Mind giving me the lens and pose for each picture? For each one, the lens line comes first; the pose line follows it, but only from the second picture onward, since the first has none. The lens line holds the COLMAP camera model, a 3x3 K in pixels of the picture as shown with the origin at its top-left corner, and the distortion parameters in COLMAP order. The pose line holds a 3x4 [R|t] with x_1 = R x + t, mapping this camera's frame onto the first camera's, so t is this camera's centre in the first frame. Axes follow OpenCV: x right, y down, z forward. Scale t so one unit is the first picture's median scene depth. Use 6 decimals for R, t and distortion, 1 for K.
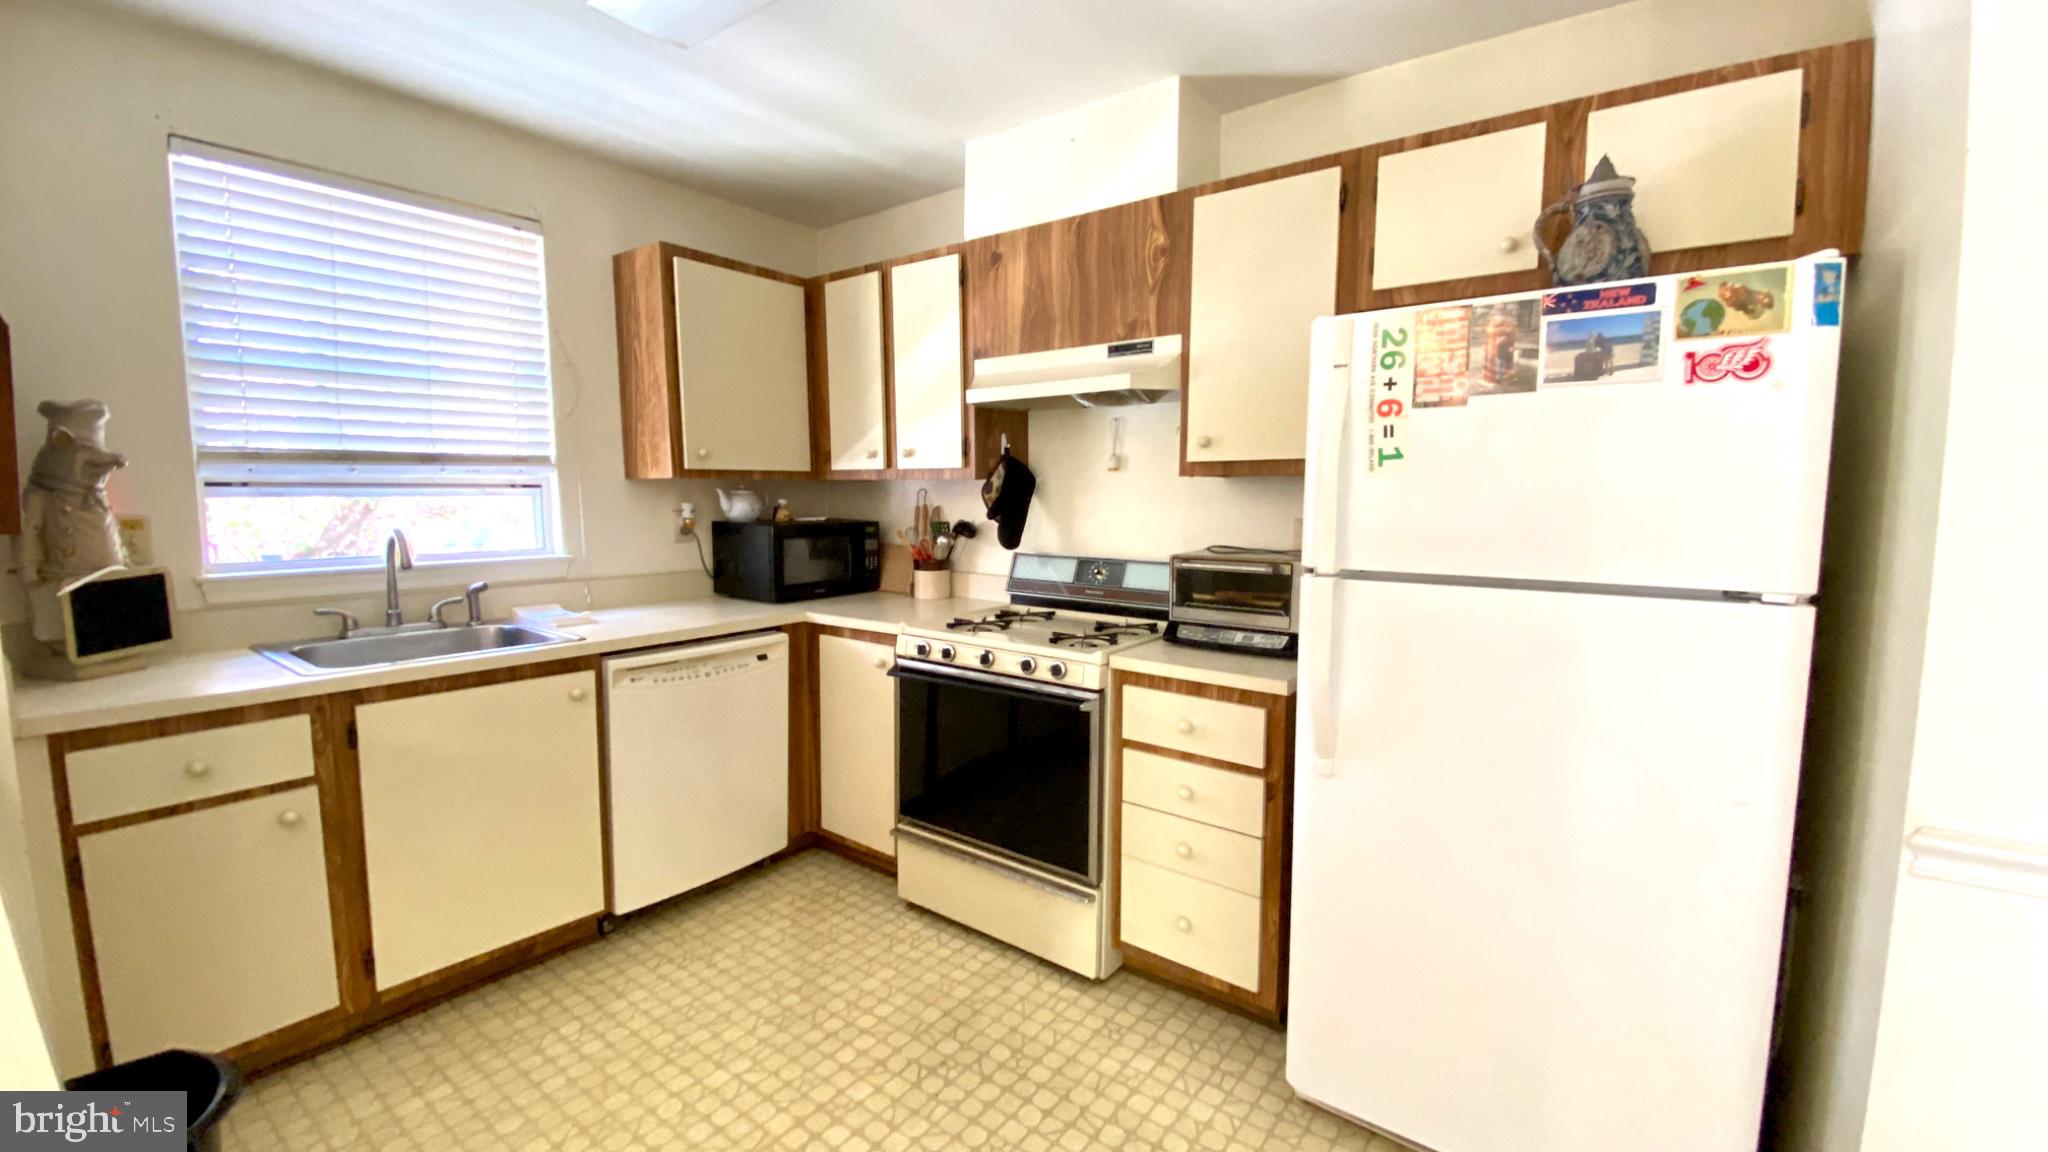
lens RADIAL K [[841.7, 0, 1020.7], [0, 841.7, 573.4], [0, 0, 1]] dist [0.078241, -0.055422]
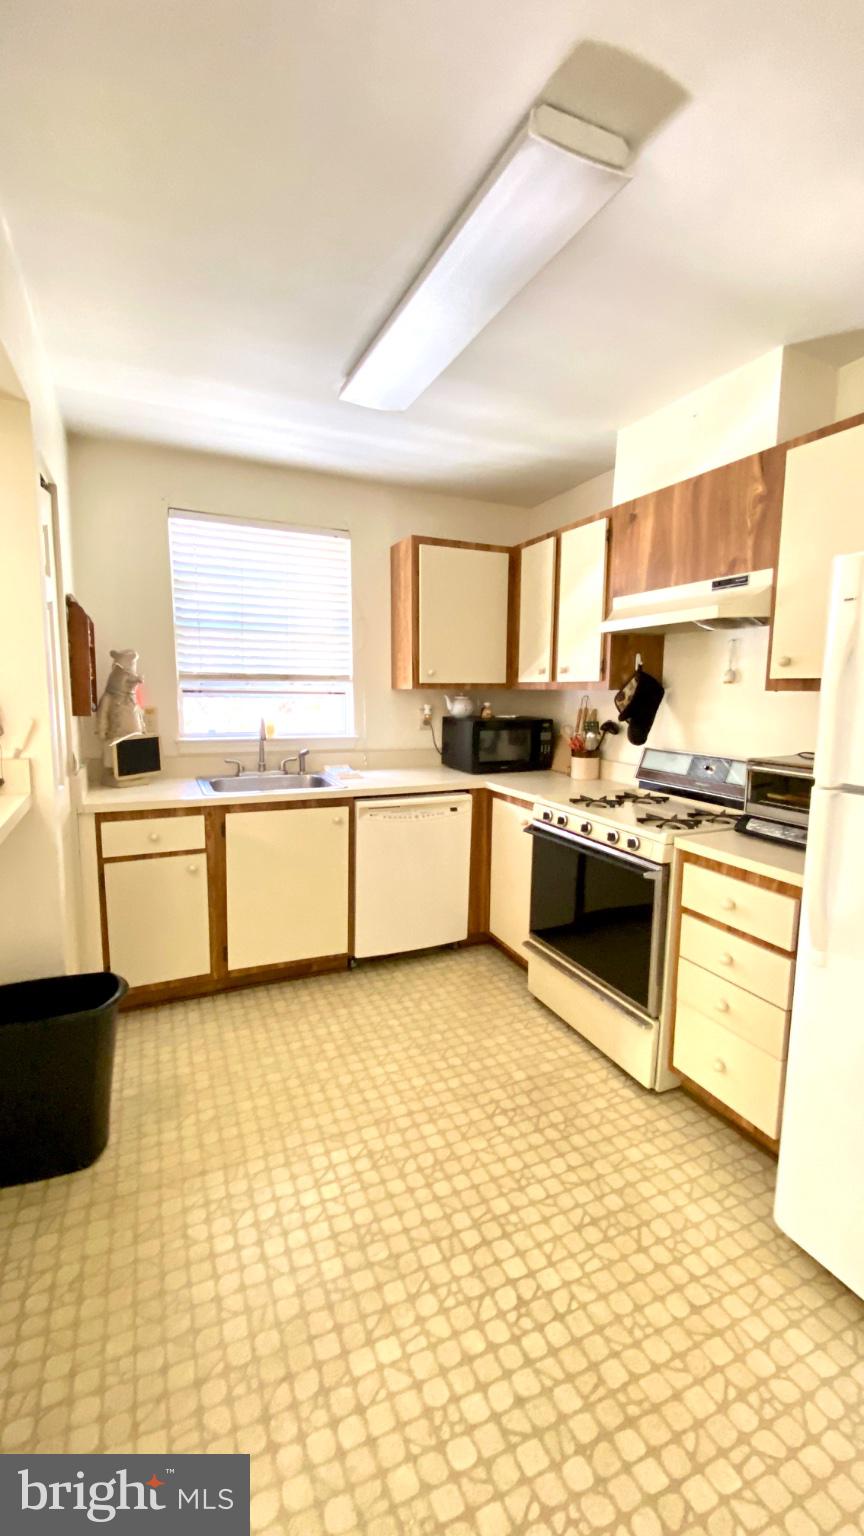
lens RADIAL K [[631.3, 0, 435.5], [0, 631.3, 761.8], [0, 0, 1]] dist [0.078241, -0.055422]
pose [[0.880398, 0.063844, -0.469918, 0.208781], [-0.055454, 0.997958, 0.031691, -0.020480], [0.470982, -0.001842, 0.882141, 0.007688]]
